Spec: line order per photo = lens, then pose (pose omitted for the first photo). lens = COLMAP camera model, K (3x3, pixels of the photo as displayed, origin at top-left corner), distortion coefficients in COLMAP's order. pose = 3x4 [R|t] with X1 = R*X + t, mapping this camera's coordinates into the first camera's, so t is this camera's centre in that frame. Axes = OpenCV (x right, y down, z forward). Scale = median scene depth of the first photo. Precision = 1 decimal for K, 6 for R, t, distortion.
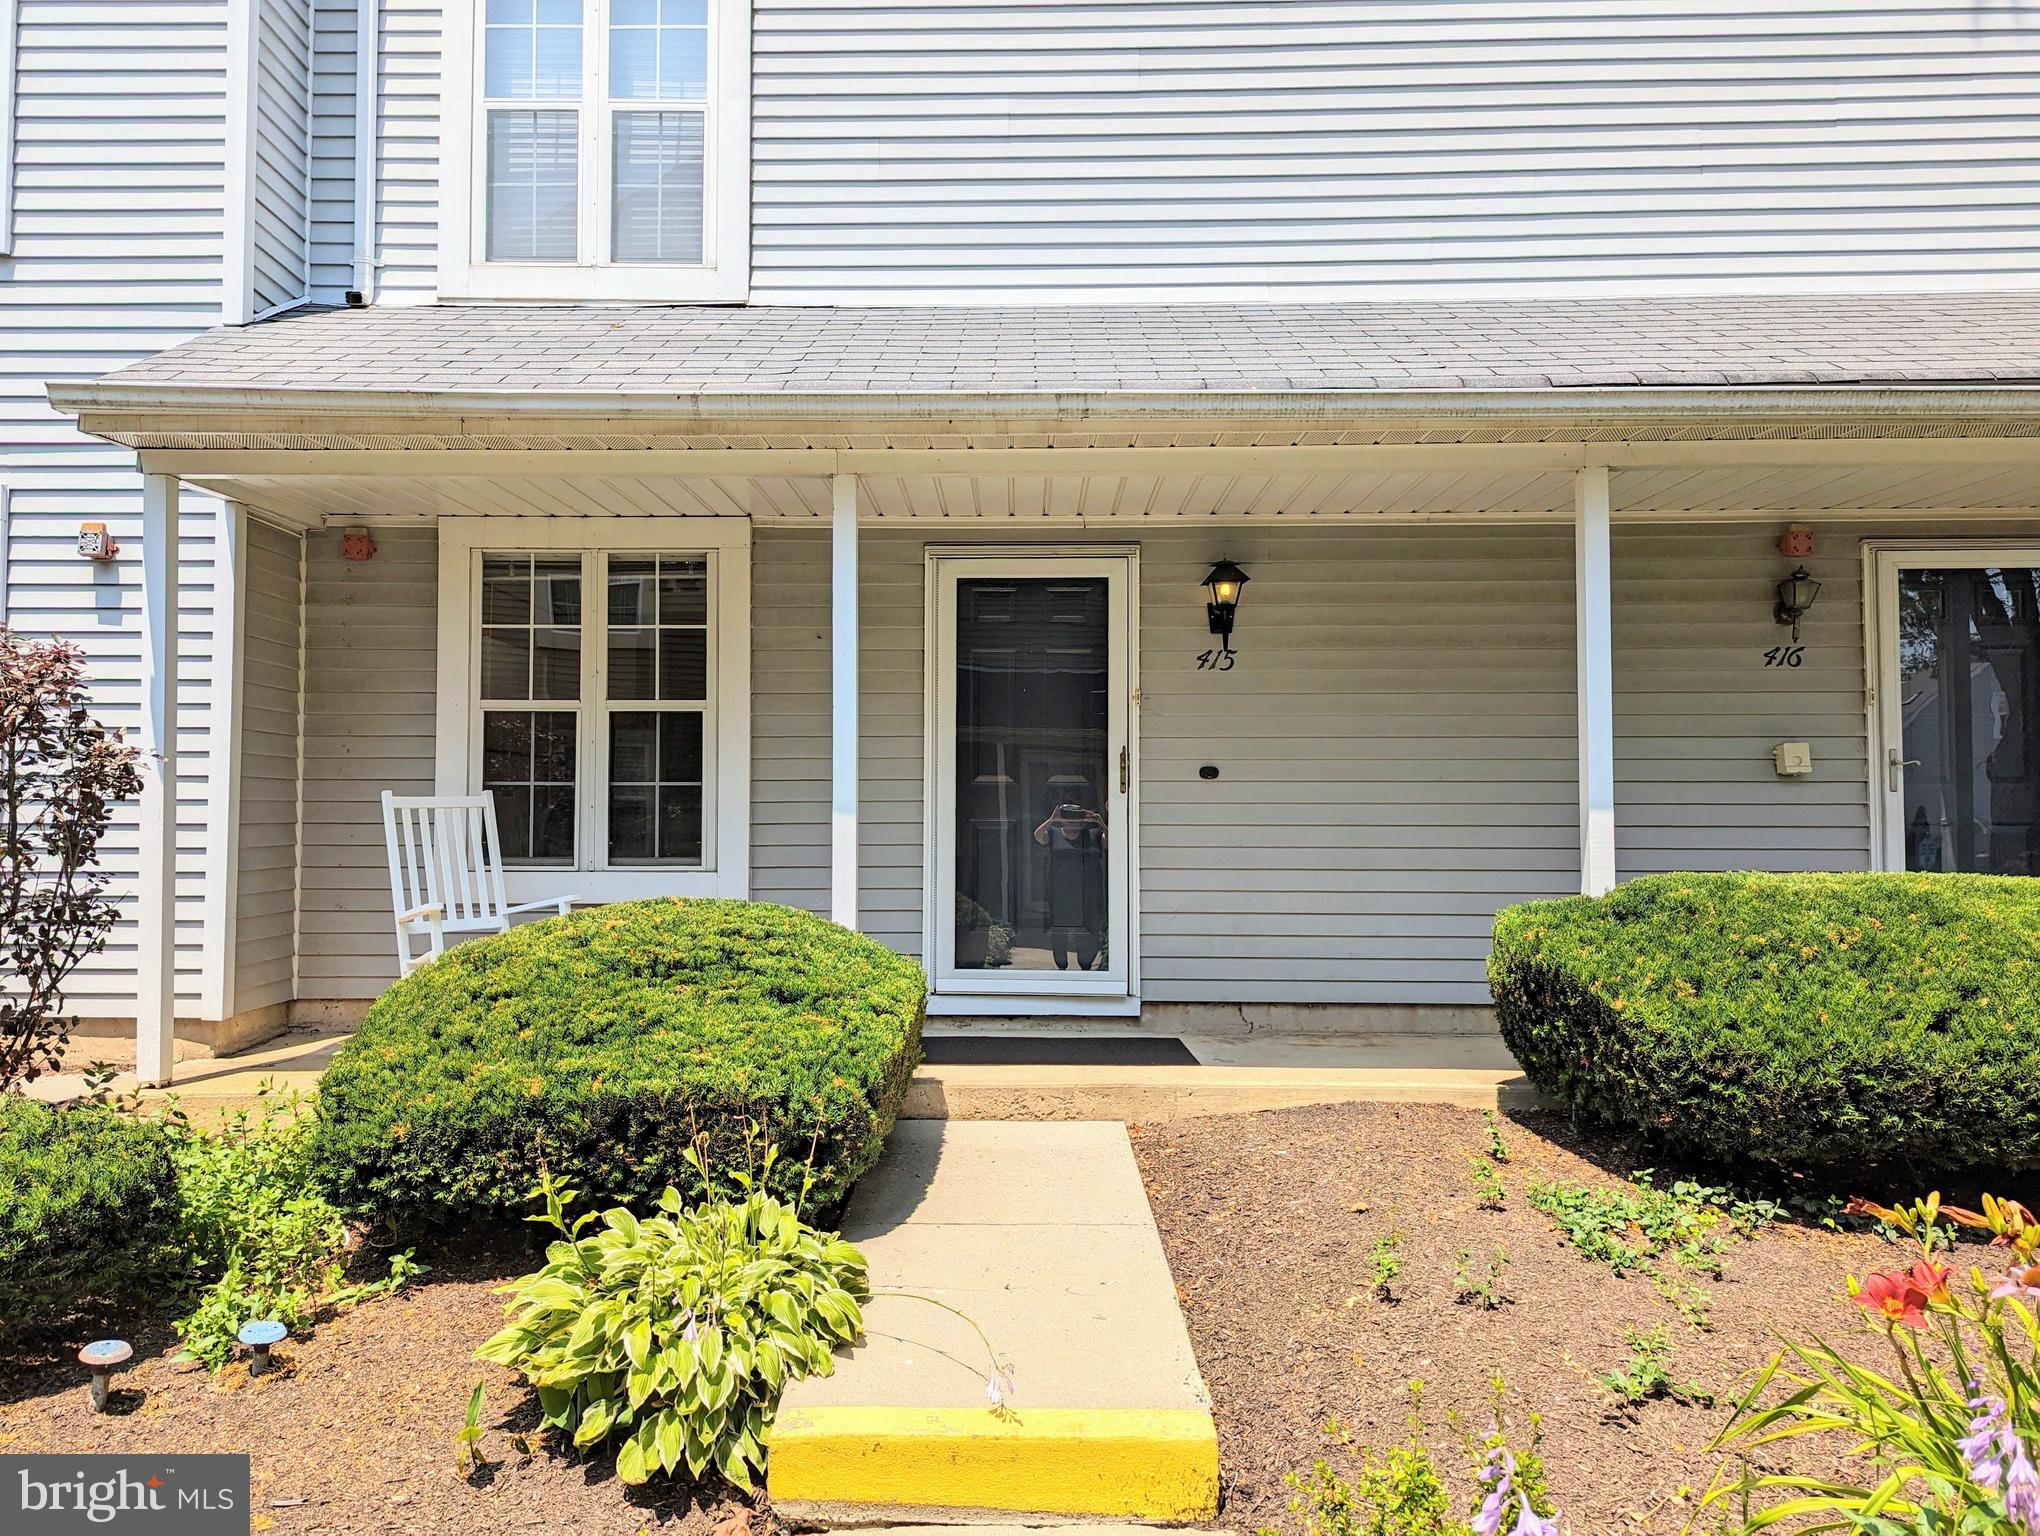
lens RADIAL K [[1461.2, 0, 1020.0], [0, 1461.2, 768.0], [0, 0, 1]] dist [0.104030, -0.091488]
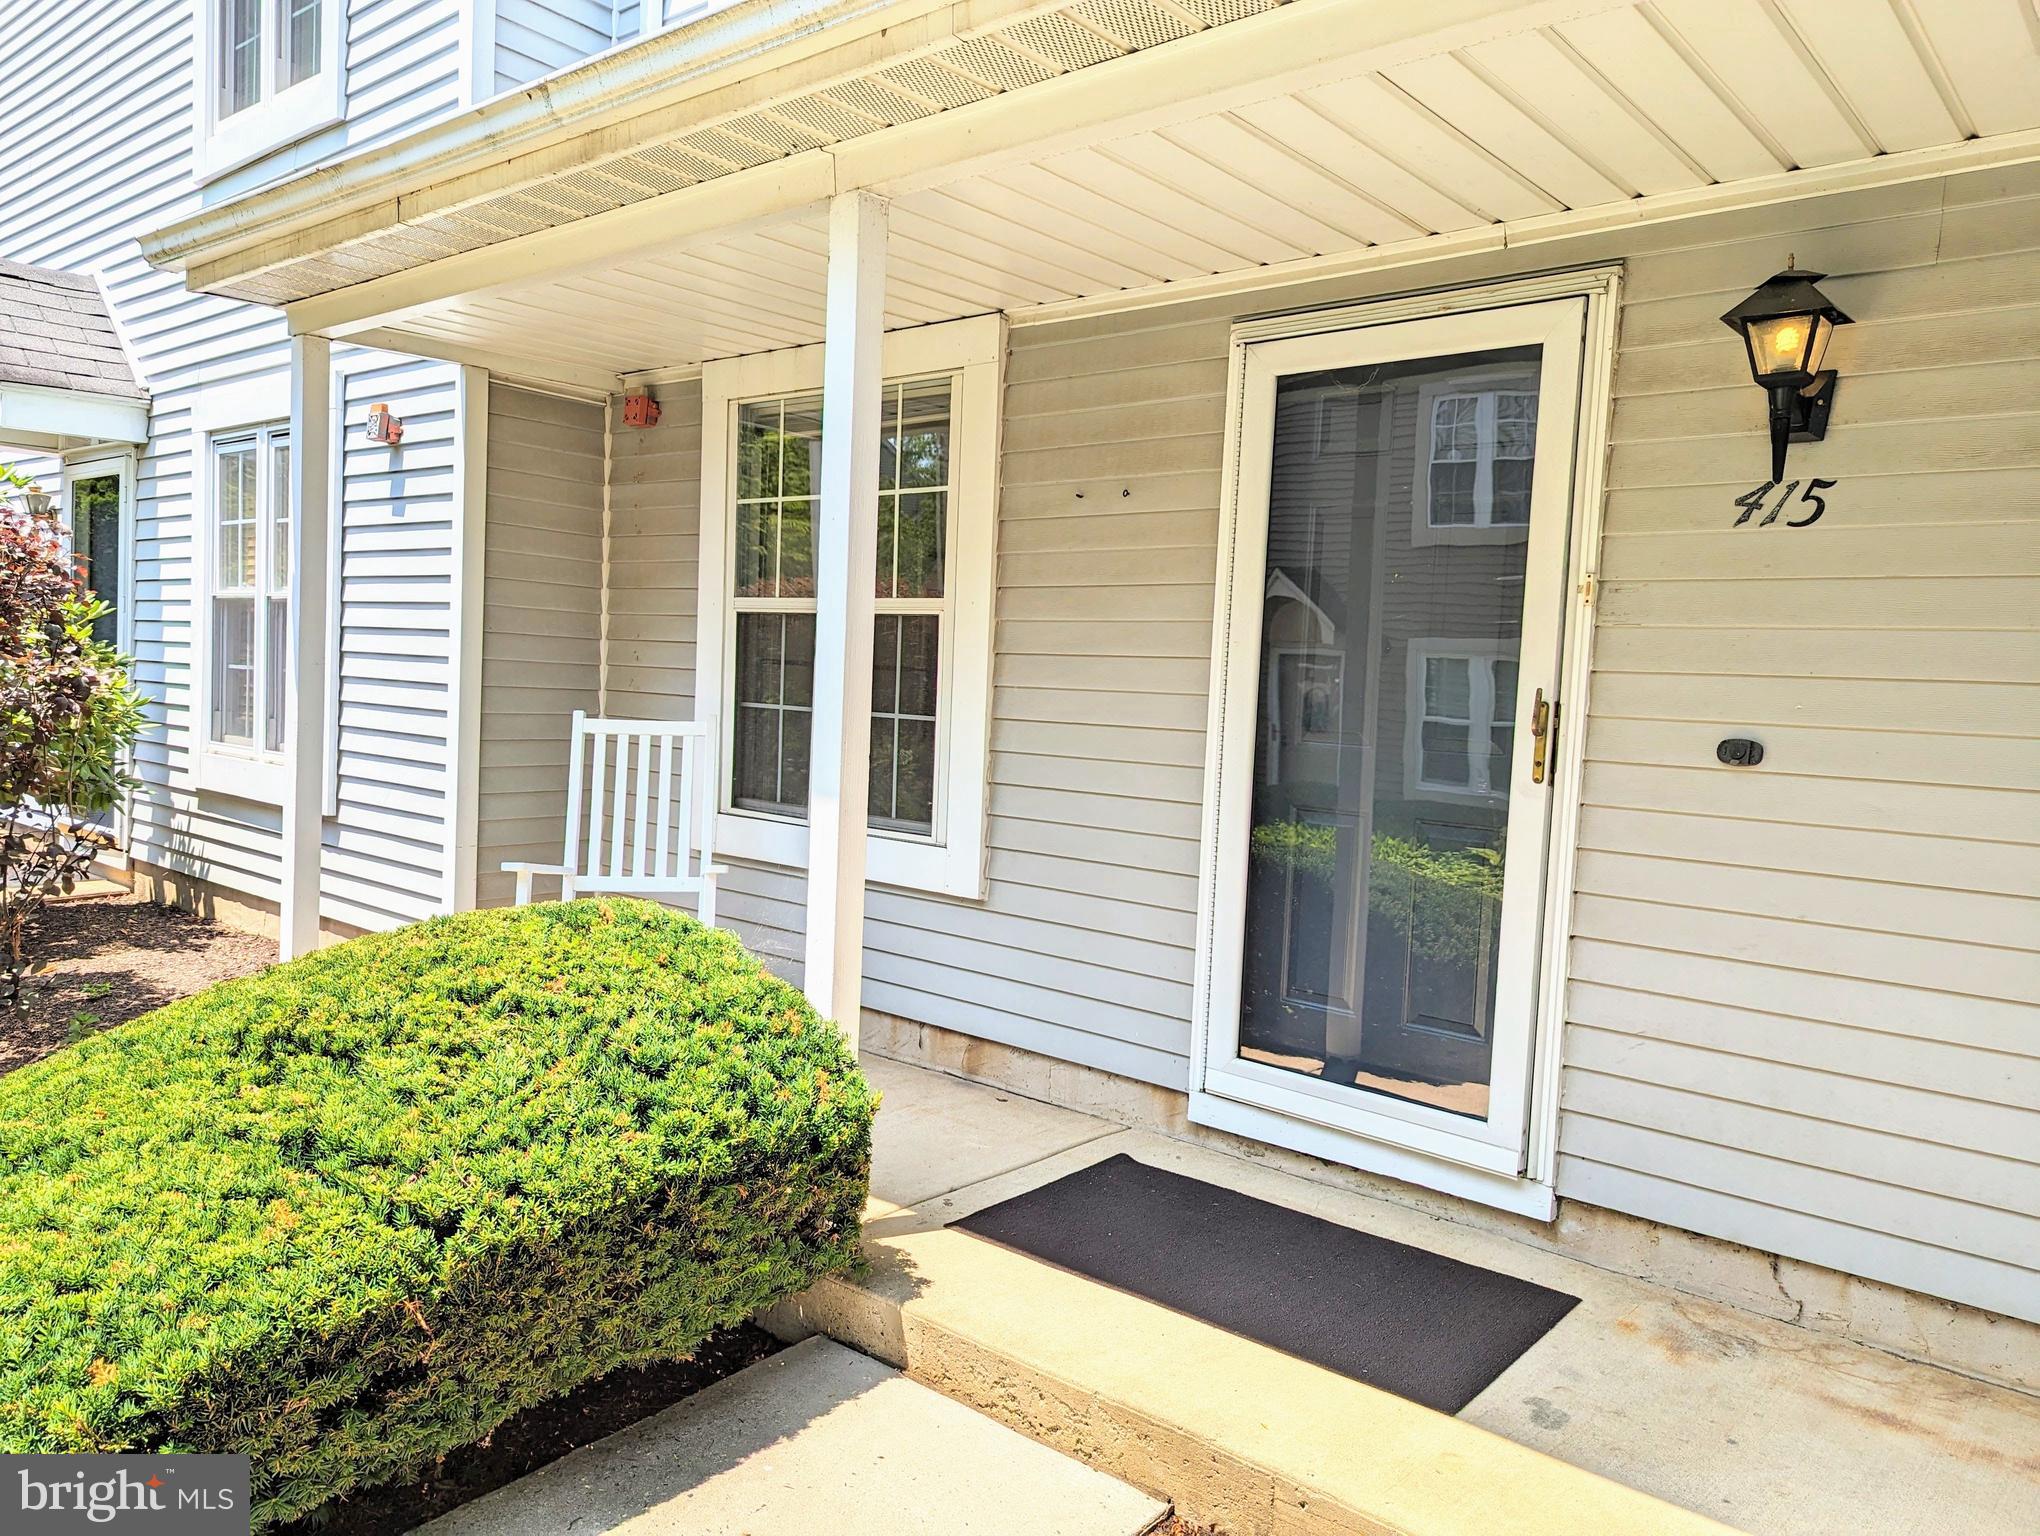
lens RADIAL K [[1461.2, 0, 1020.0], [0, 1461.2, 768.0], [0, 0, 1]] dist [0.104030, -0.091488]
pose [[0.770807, 0.072586, -0.632919, 0.251999], [-0.024467, 0.996128, 0.084444, -0.025452], [0.636598, -0.049604, 0.769599, 0.493018]]
